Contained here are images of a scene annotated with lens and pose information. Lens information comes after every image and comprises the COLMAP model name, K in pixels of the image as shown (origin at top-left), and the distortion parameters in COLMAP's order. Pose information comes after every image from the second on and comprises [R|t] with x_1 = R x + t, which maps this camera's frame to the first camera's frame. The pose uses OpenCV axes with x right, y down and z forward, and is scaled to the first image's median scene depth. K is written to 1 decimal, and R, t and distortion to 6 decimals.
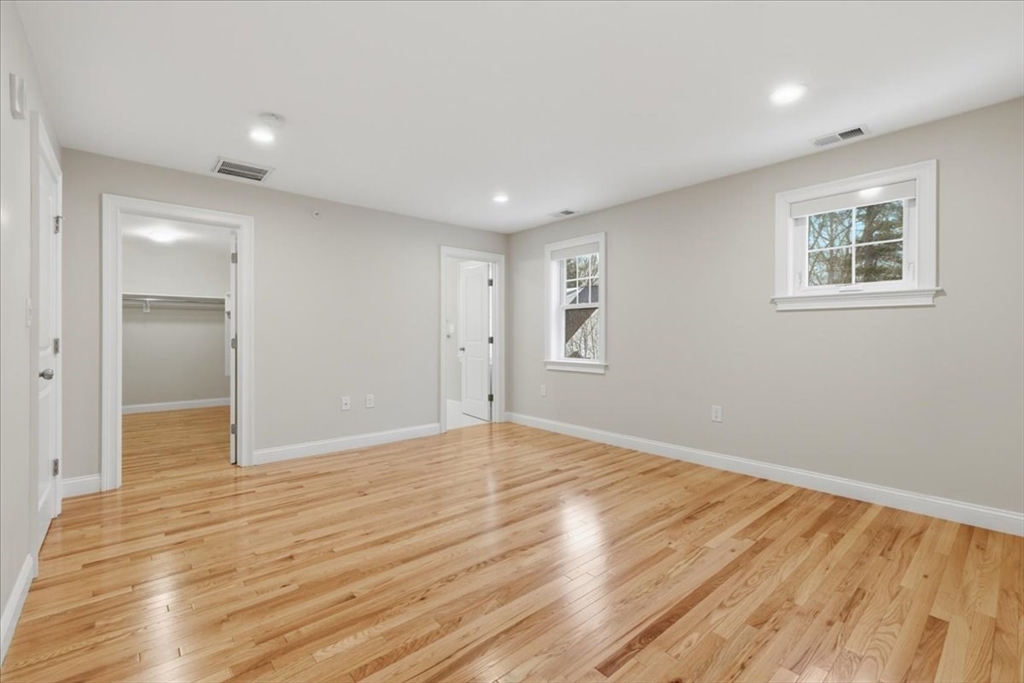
lens RADIAL K [[442.0, 0, 507.7], [0, 442.0, 343.7], [0, 0, 1]] dist [0.005166, 0.000228]
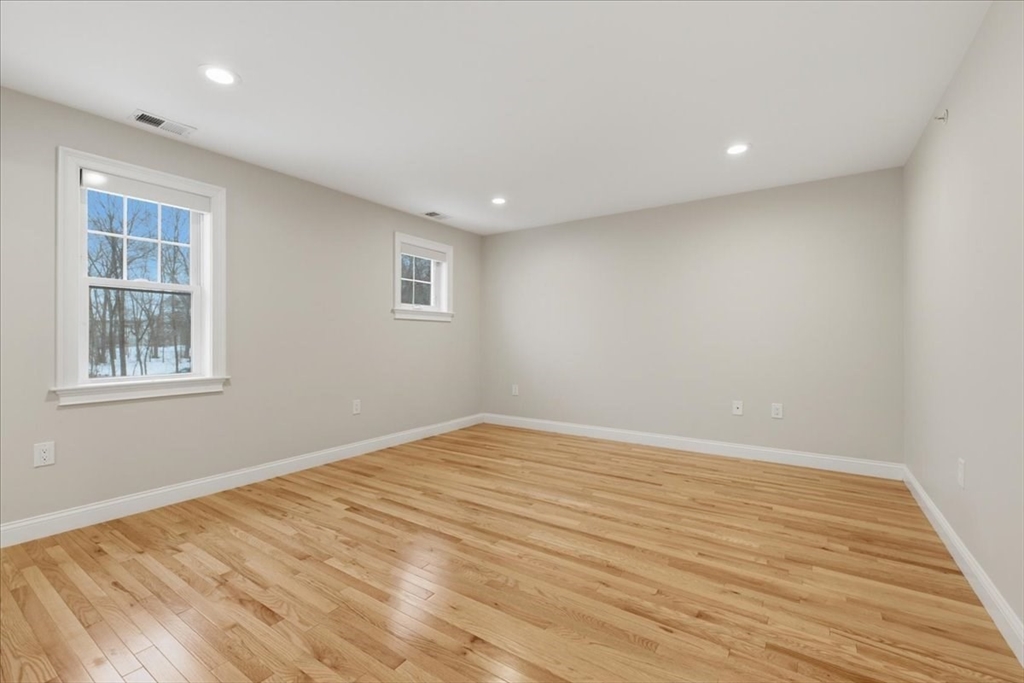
lens RADIAL K [[440.6, 0, 508.8], [0, 440.6, 339.6], [0, 0, 1]] dist [0.004338, 0.000216]
pose [[-0.250860, -0.003378, 0.968018, -0.719265], [0.017944, 0.999806, 0.008139, -0.012750], [-0.967857, 0.019412, -0.250750, 0.937722]]
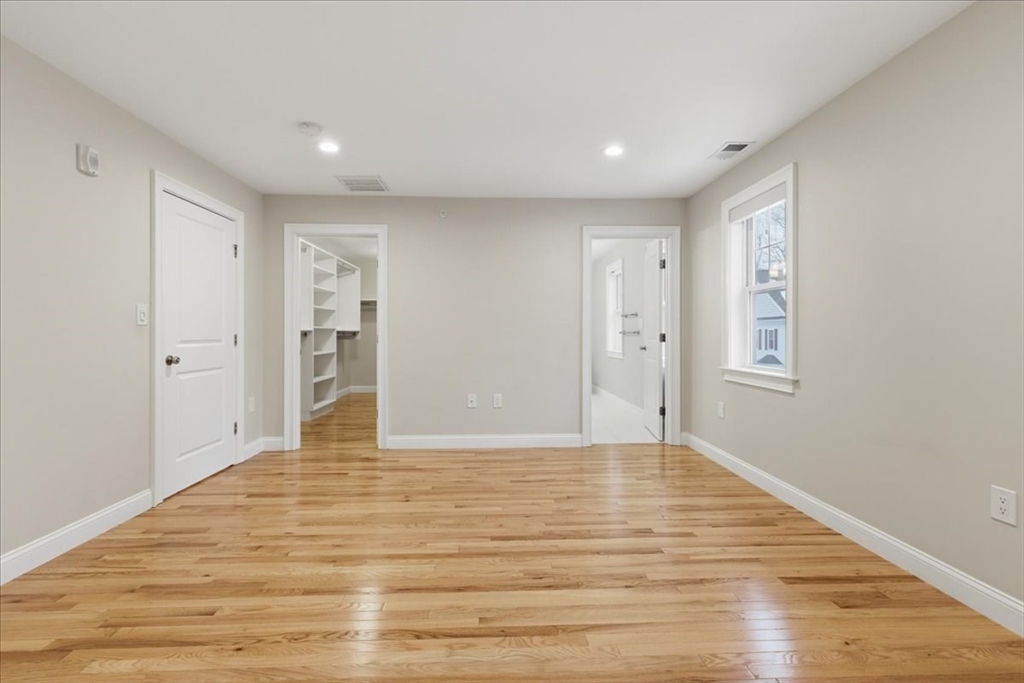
lens RADIAL K [[440.6, 0, 508.8], [0, 440.6, 339.6], [0, 0, 1]] dist [0.004338, 0.000216]
pose [[0.782500, 0.009946, -0.622571, 0.370660], [-0.010618, 0.999940, 0.002629, -0.005842], [0.622560, 0.004554, 0.782559, 0.345671]]
